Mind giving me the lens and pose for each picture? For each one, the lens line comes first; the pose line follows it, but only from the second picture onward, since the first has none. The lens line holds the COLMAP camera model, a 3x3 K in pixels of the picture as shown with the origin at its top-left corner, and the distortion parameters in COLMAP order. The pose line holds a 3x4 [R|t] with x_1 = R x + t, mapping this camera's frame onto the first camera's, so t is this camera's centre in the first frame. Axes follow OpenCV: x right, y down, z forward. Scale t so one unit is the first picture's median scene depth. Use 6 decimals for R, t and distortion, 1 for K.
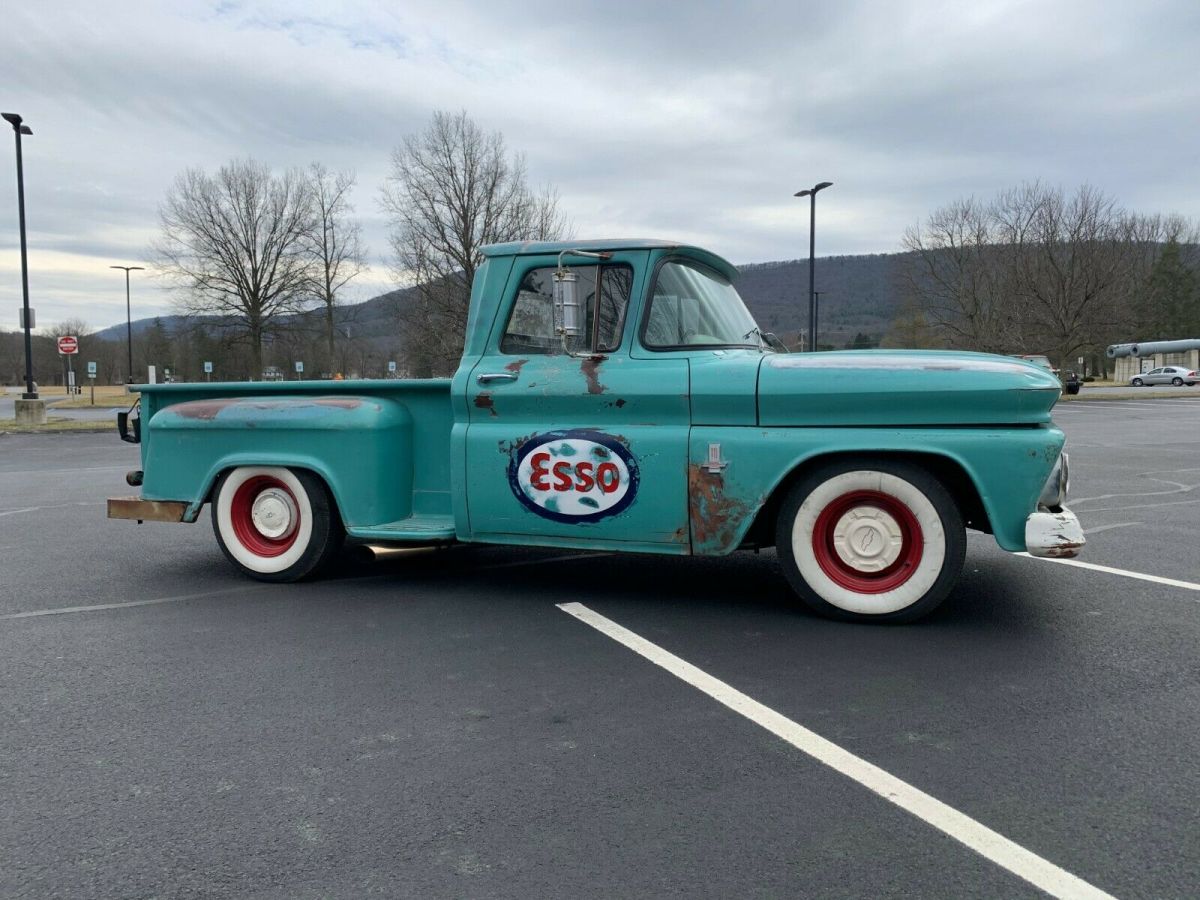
lens RADIAL K [[917.1, 0, 570.7], [0, 917.1, 463.9], [0, 0, 1]] dist [0.024259, -0.002902]
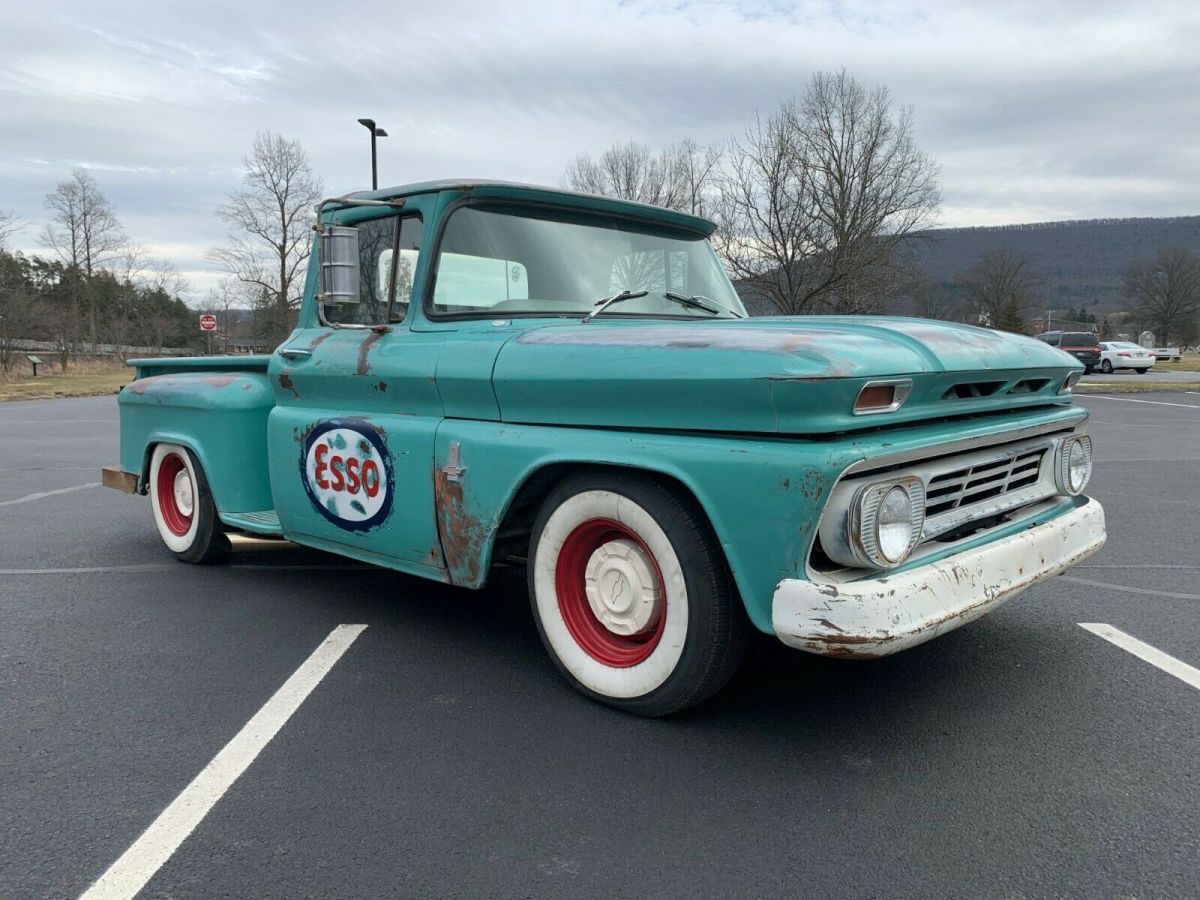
lens RADIAL K [[917.1, 0, 570.7], [0, 917.1, 463.9], [0, 0, 1]] dist [0.024259, -0.002902]
pose [[0.911862, 0.052753, -0.407094, 0.526390], [-0.041698, 0.998482, 0.035988, -0.033986], [0.408374, -0.015841, 0.912677, 0.325339]]
